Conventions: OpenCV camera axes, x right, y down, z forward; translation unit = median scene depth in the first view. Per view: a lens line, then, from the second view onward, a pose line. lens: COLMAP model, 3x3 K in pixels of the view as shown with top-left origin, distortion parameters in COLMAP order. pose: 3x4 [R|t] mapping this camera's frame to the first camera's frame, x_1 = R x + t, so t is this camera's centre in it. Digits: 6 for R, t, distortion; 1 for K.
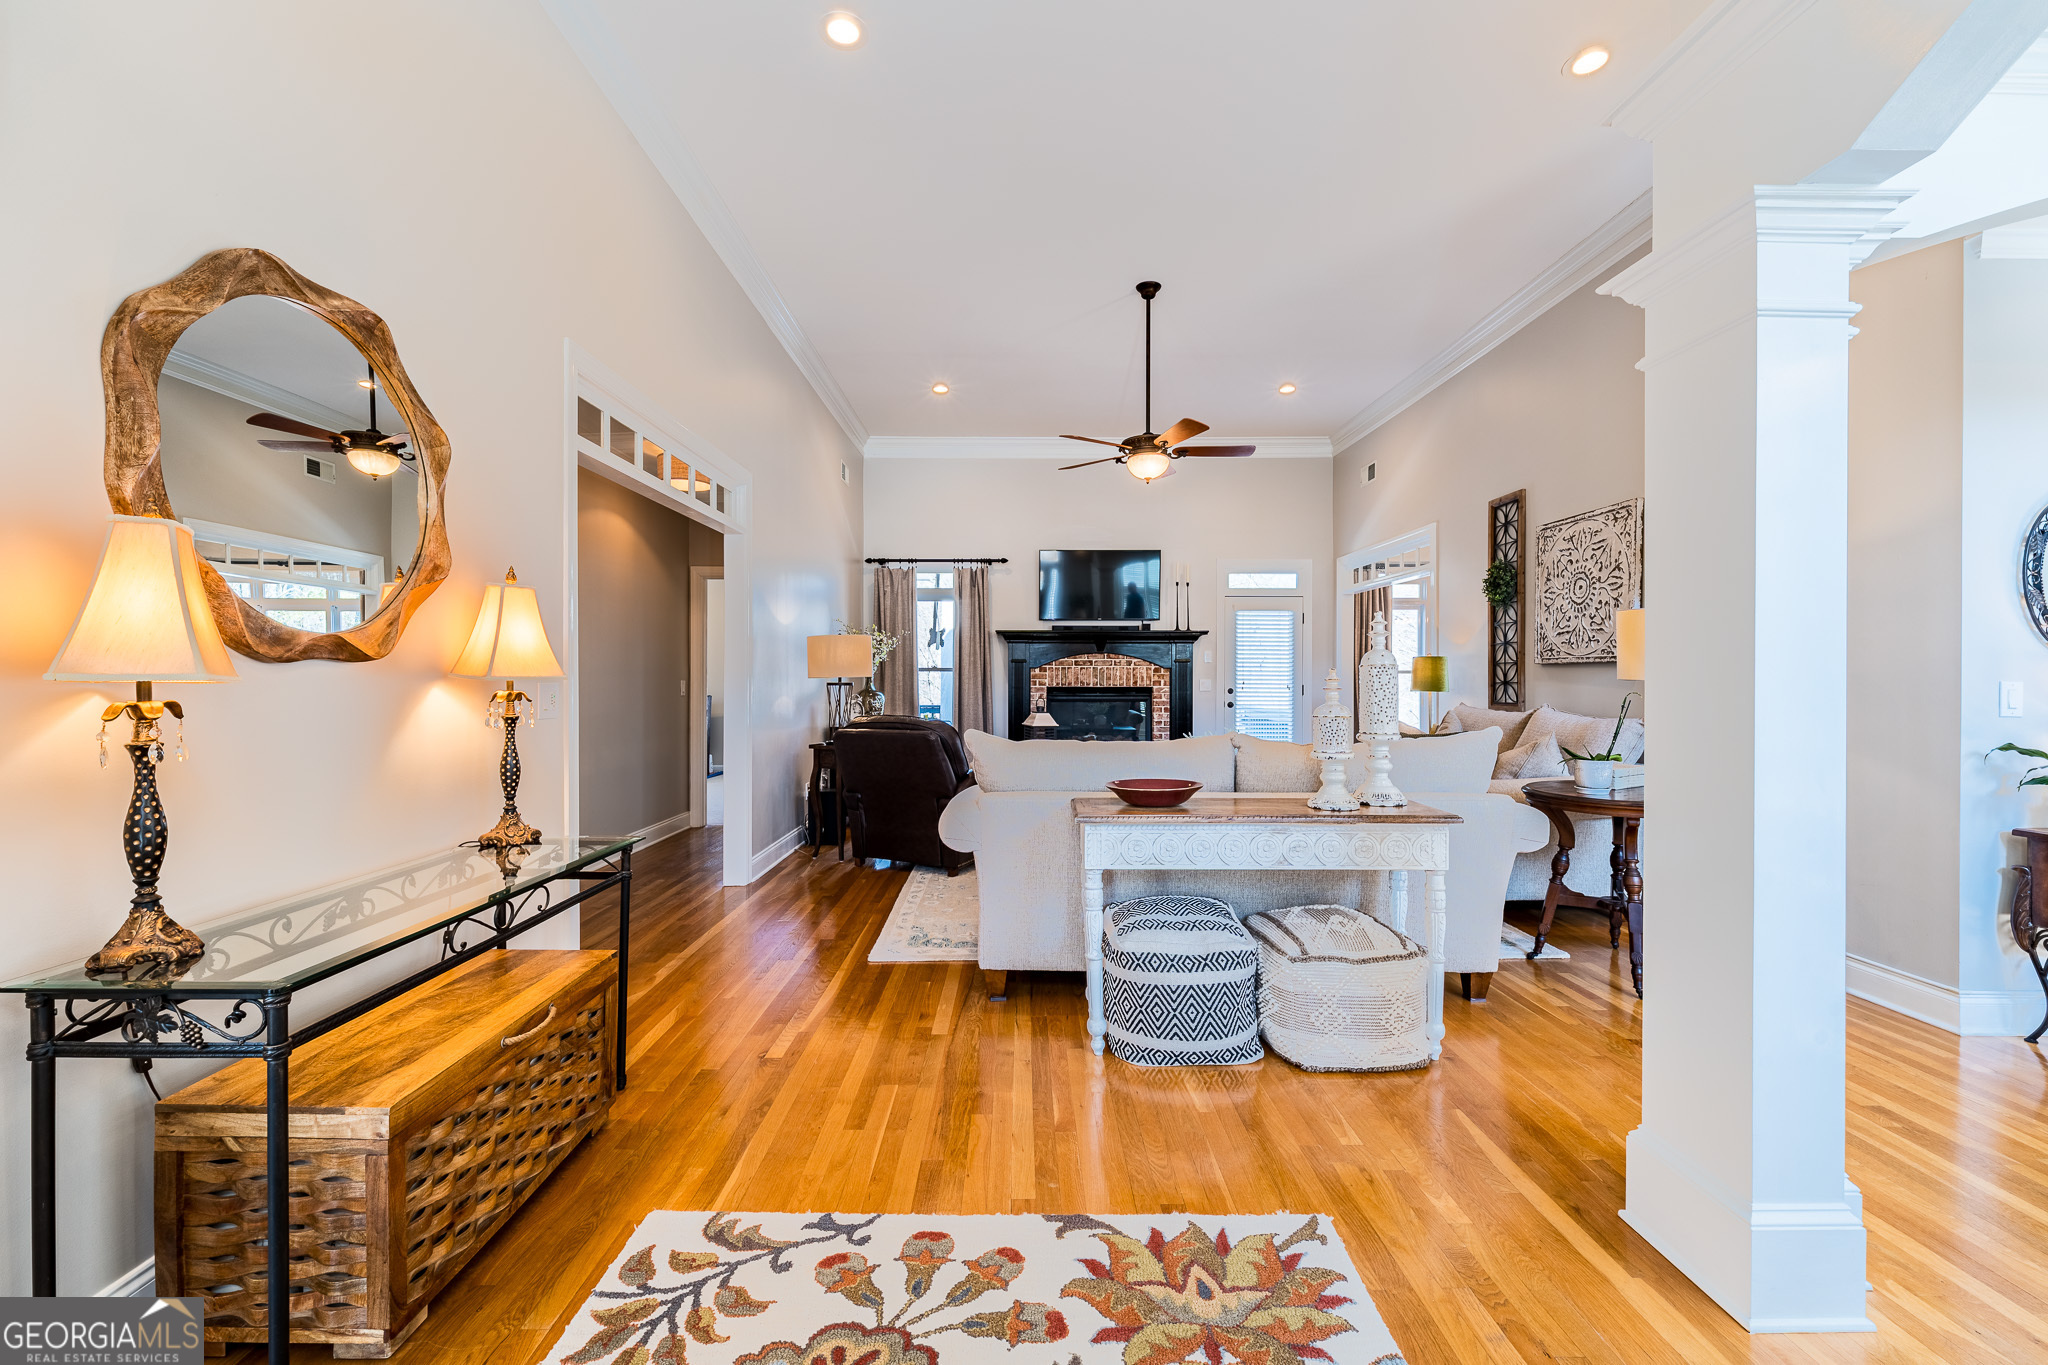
lens RADIAL K [[859.7, 0, 1022.9], [0, 859.7, 678.9], [0, 0, 1]] dist [-0.002260, -0.001048]
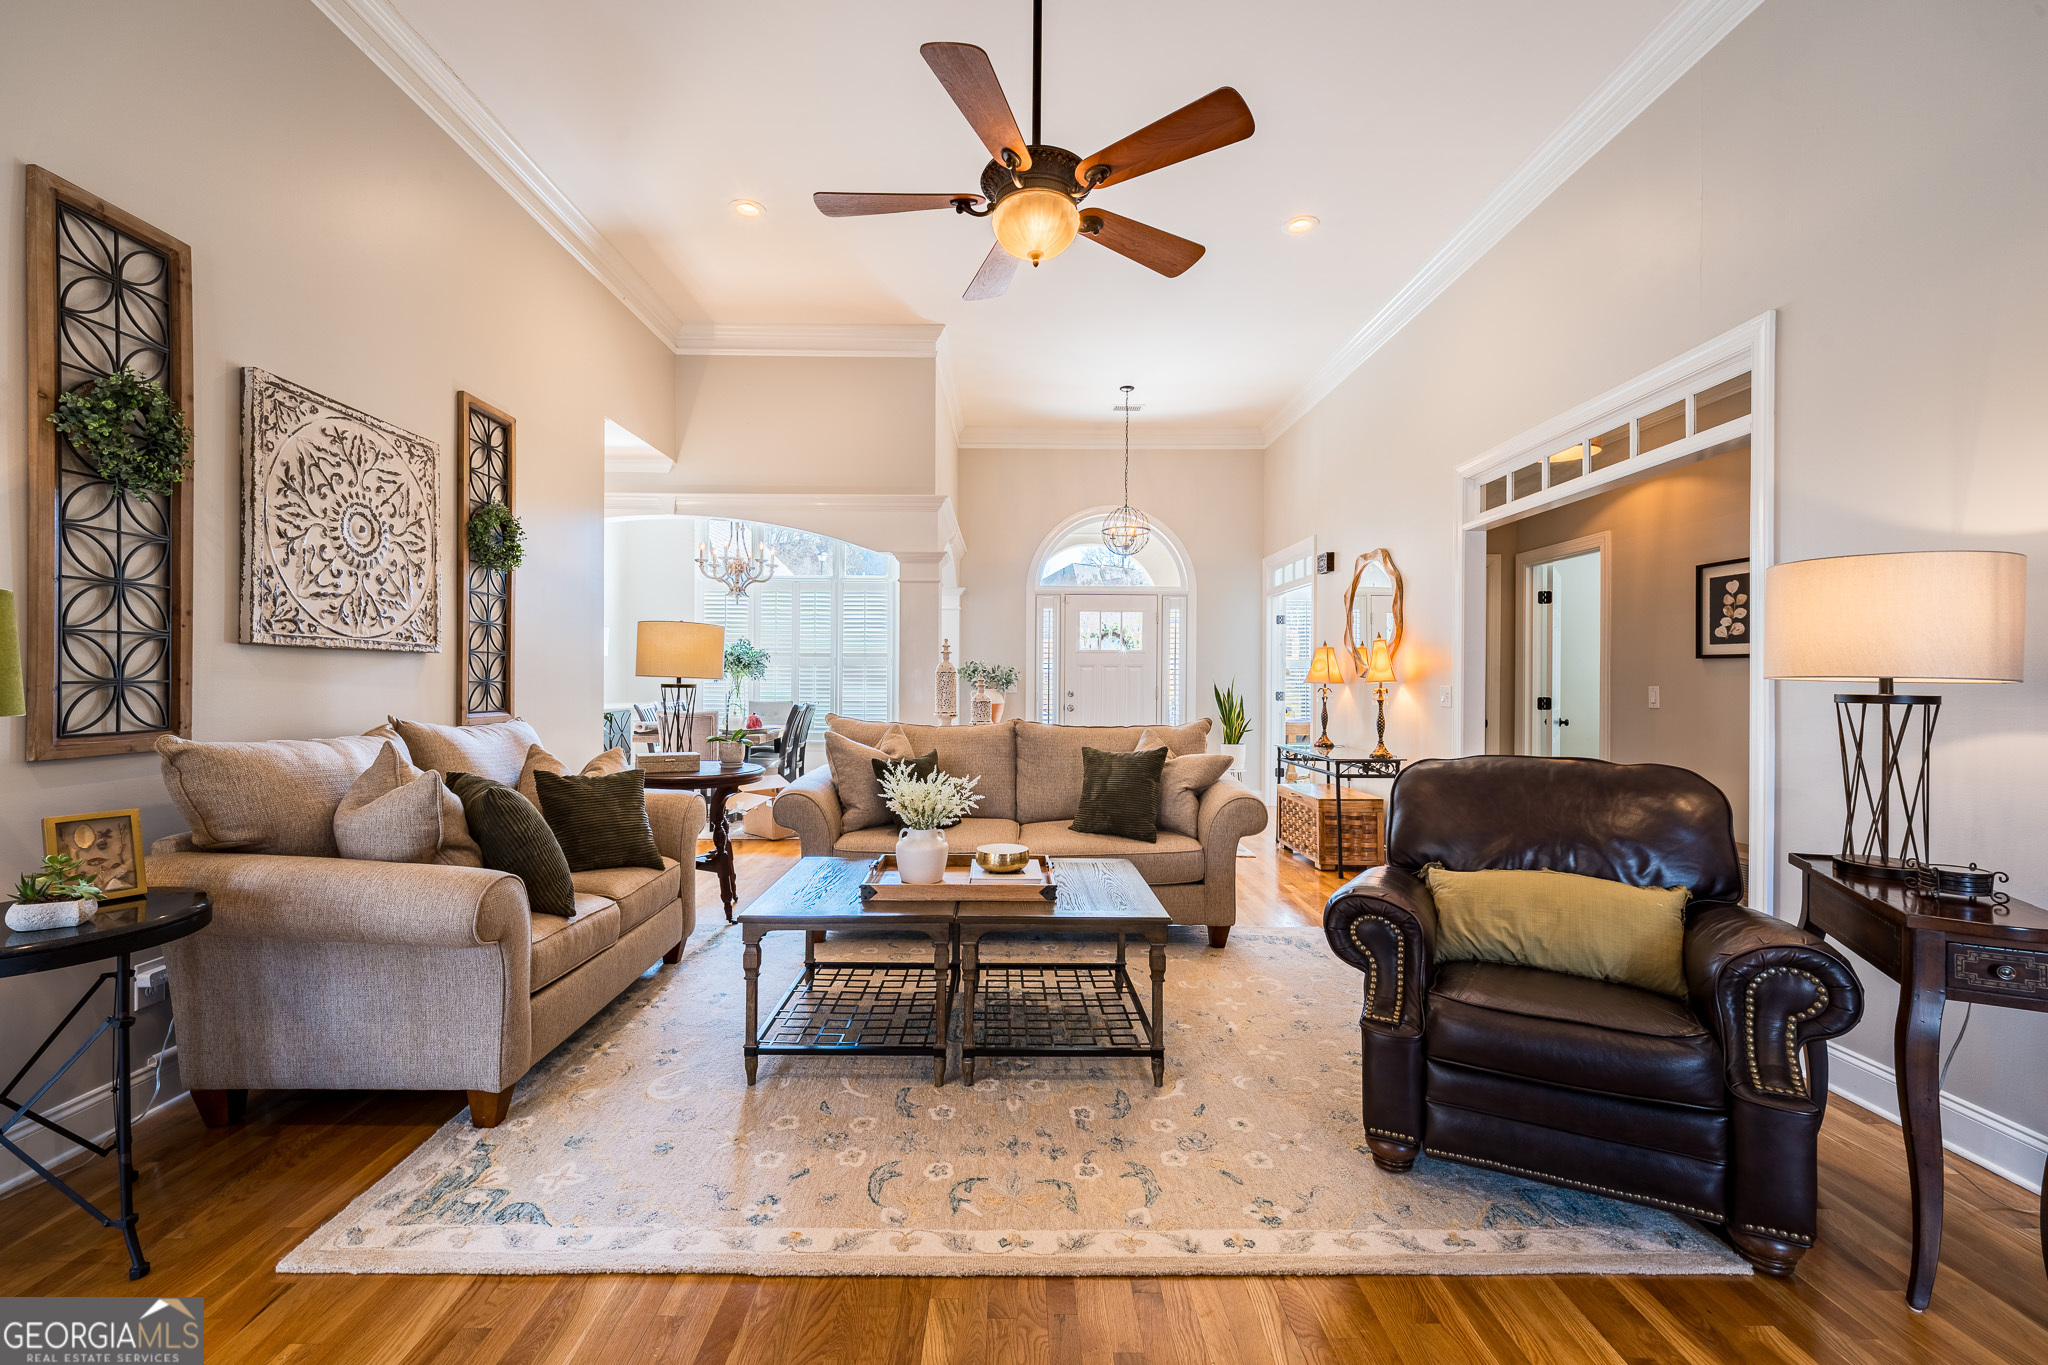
lens RADIAL K [[859.7, 0, 1023.8], [0, 859.7, 685.5], [0, 0, 1]] dist [-0.002260, -0.001048]
pose [[-0.999892, -0.006214, -0.013340, 0.175872], [-0.006279, 0.999969, 0.004831, 0.001713], [0.013309, 0.004914, -0.999899, 1.648315]]
